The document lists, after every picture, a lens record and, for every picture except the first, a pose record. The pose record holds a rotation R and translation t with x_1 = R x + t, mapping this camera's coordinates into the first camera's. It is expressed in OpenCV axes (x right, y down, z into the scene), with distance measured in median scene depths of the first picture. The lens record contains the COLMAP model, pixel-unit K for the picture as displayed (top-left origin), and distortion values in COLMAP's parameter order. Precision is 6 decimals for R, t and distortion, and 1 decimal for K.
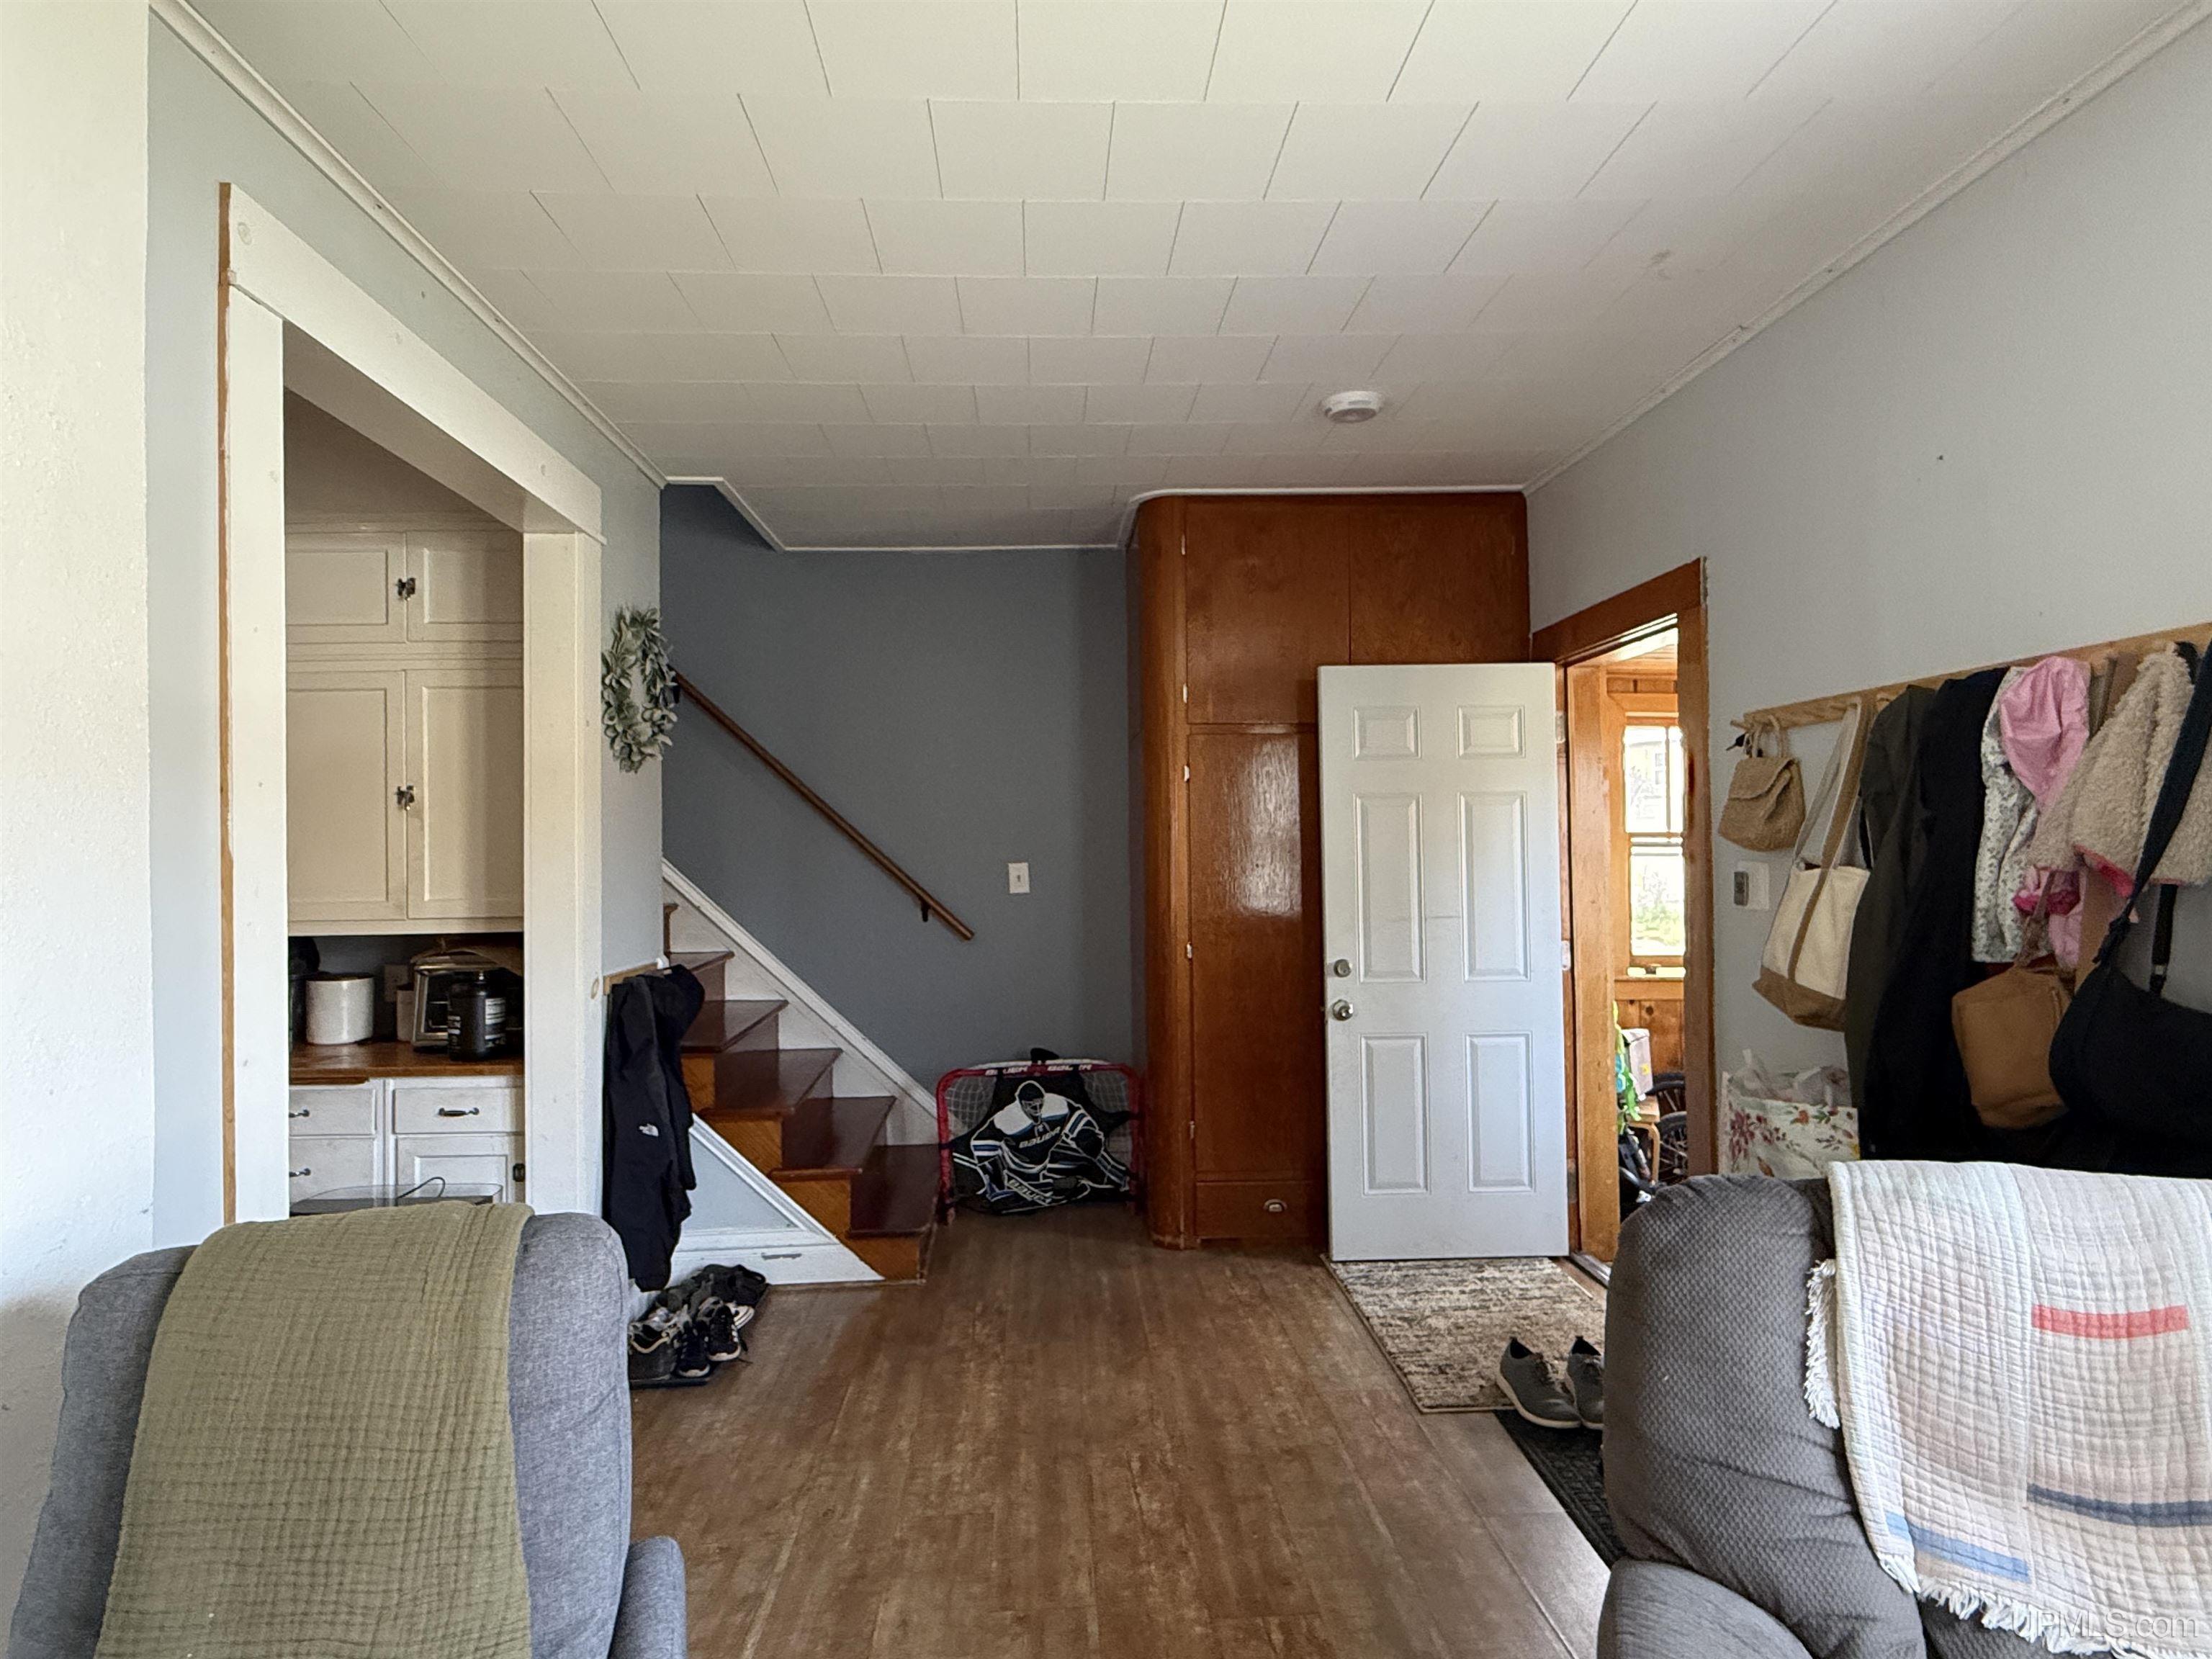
lens RADIAL K [[1189.2, 0, 1099.4], [0, 1189.2, 824.7], [0, 0, 1]] dist [-0.001407, 0.000622]
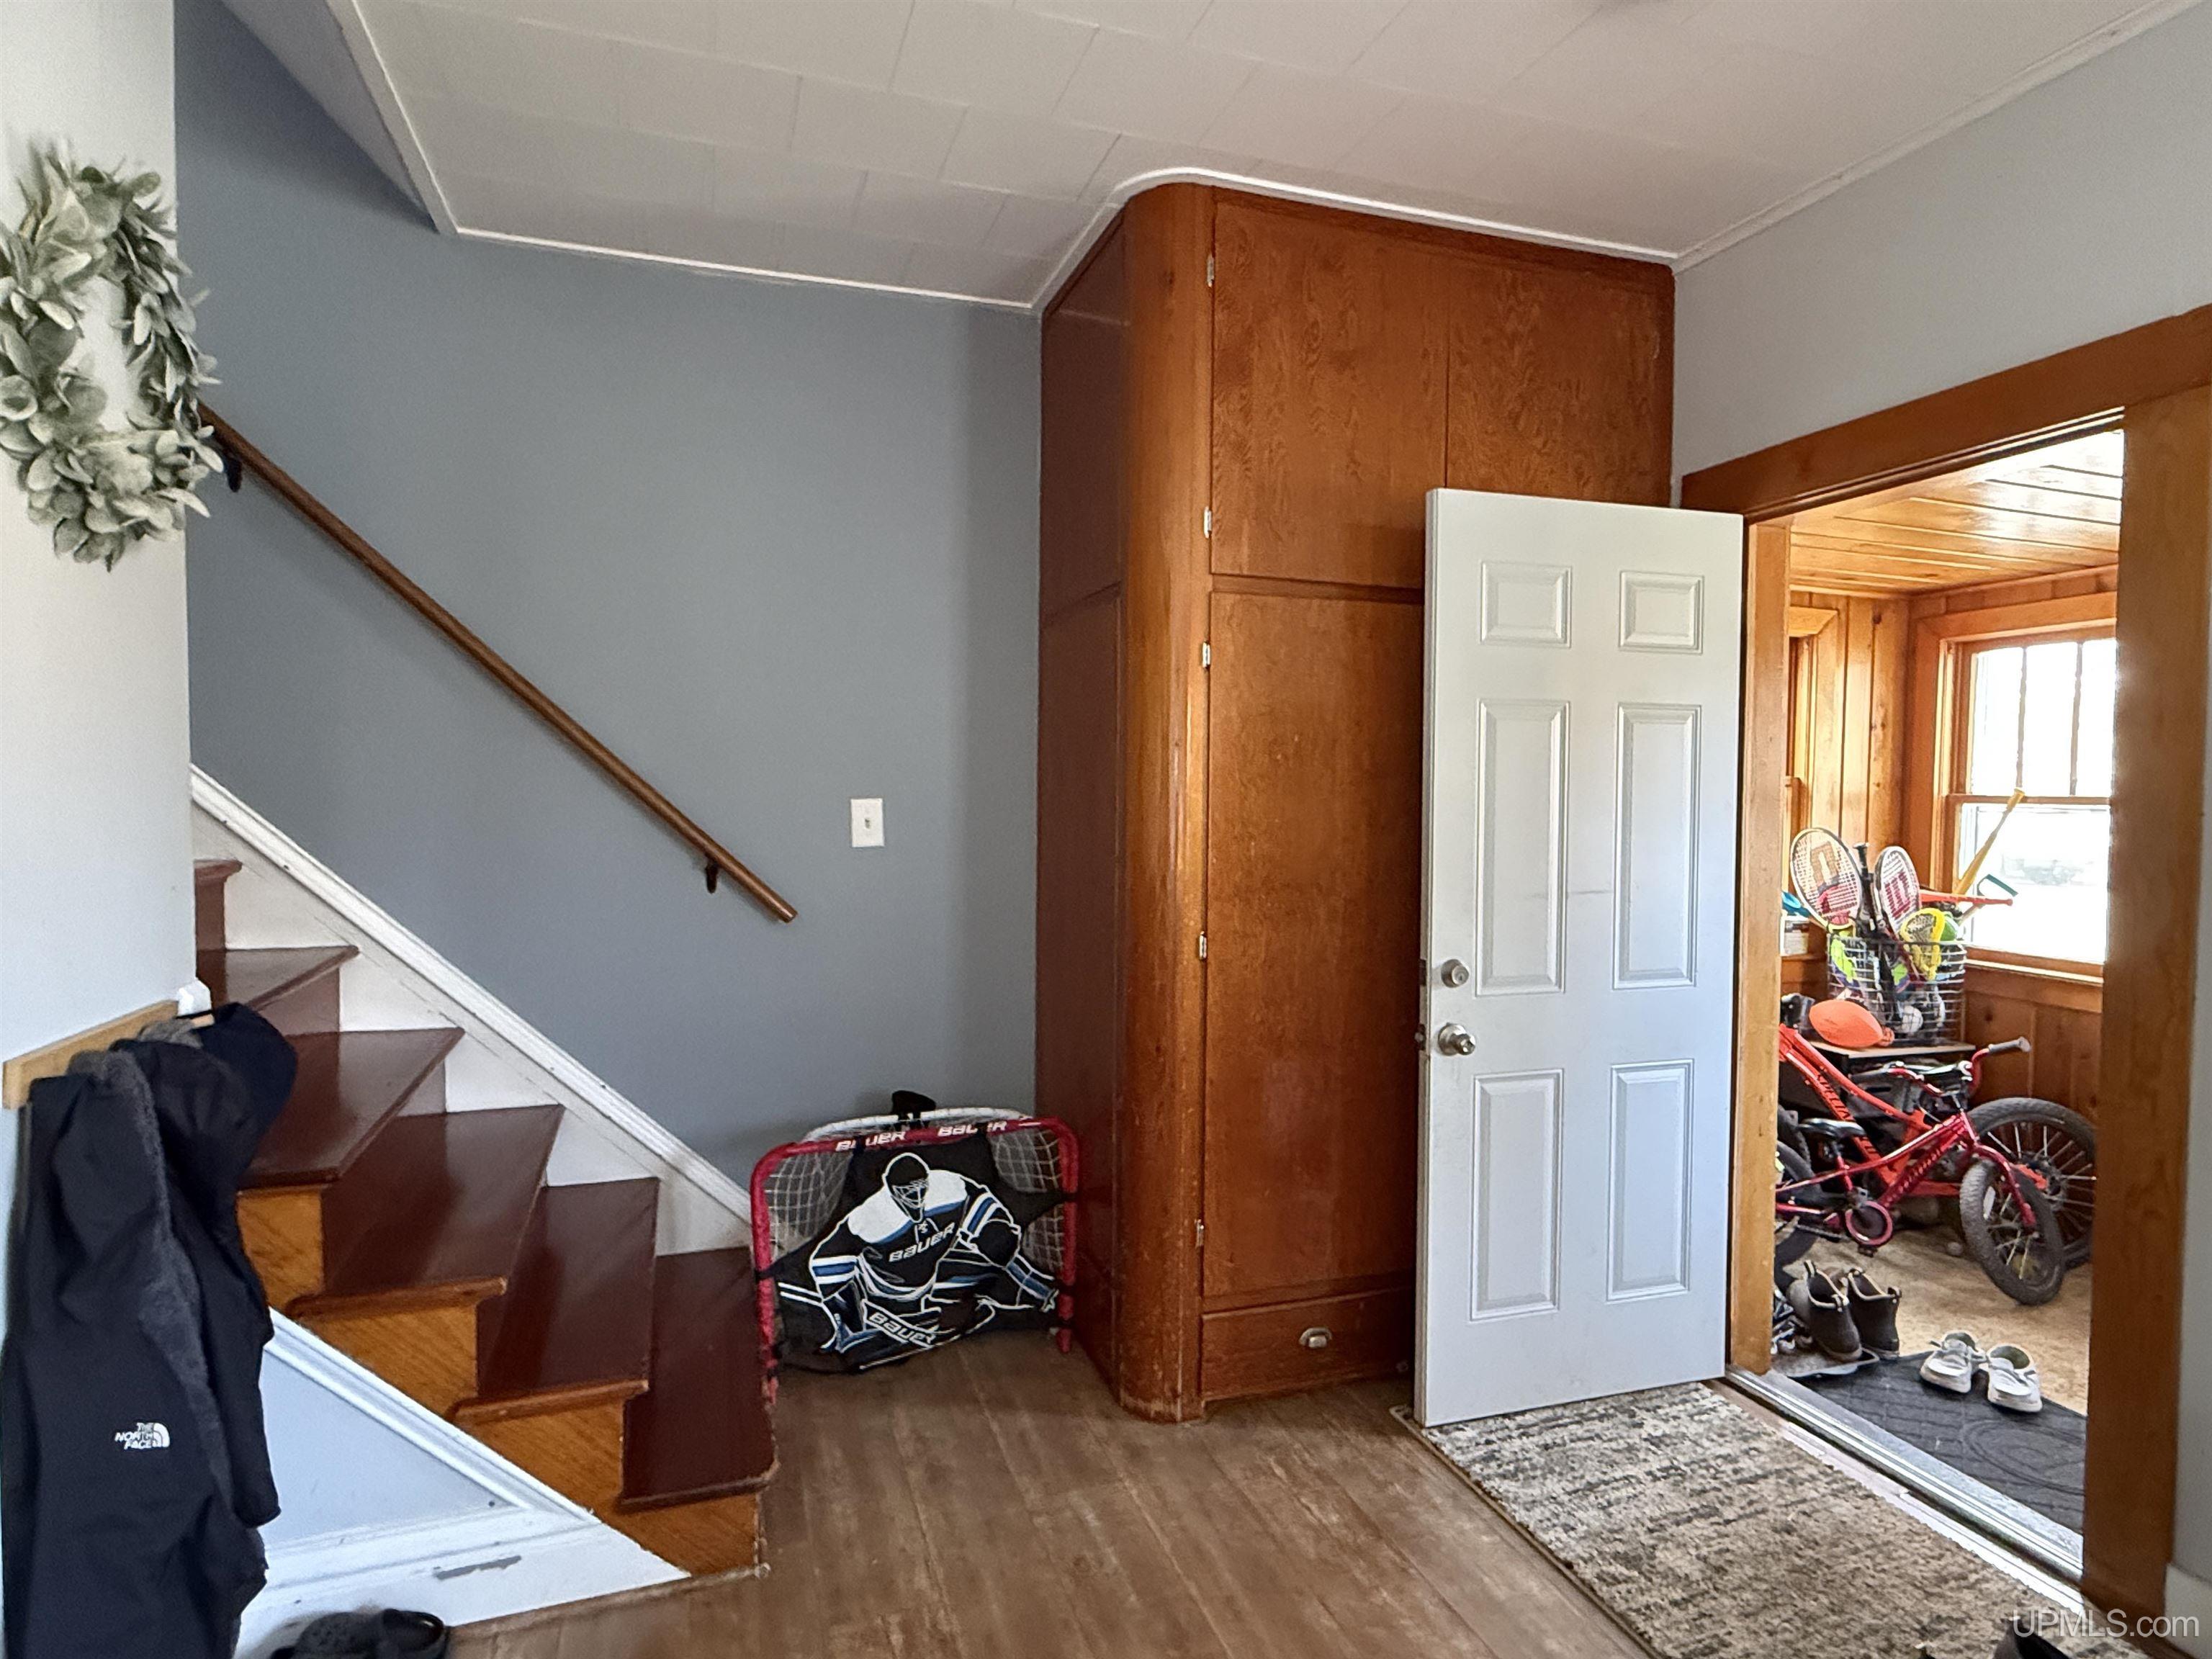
lens RADIAL K [[1189.2, 0, 1105.4], [0, 1189.2, 832.5], [0, 0, 1]] dist [-0.001407, 0.000622]
pose [[0.962018, 0.010735, 0.272774, -0.140511], [-0.025395, 0.998413, 0.050270, 0.017911], [-0.271801, -0.055288, 0.960764, 0.425769]]
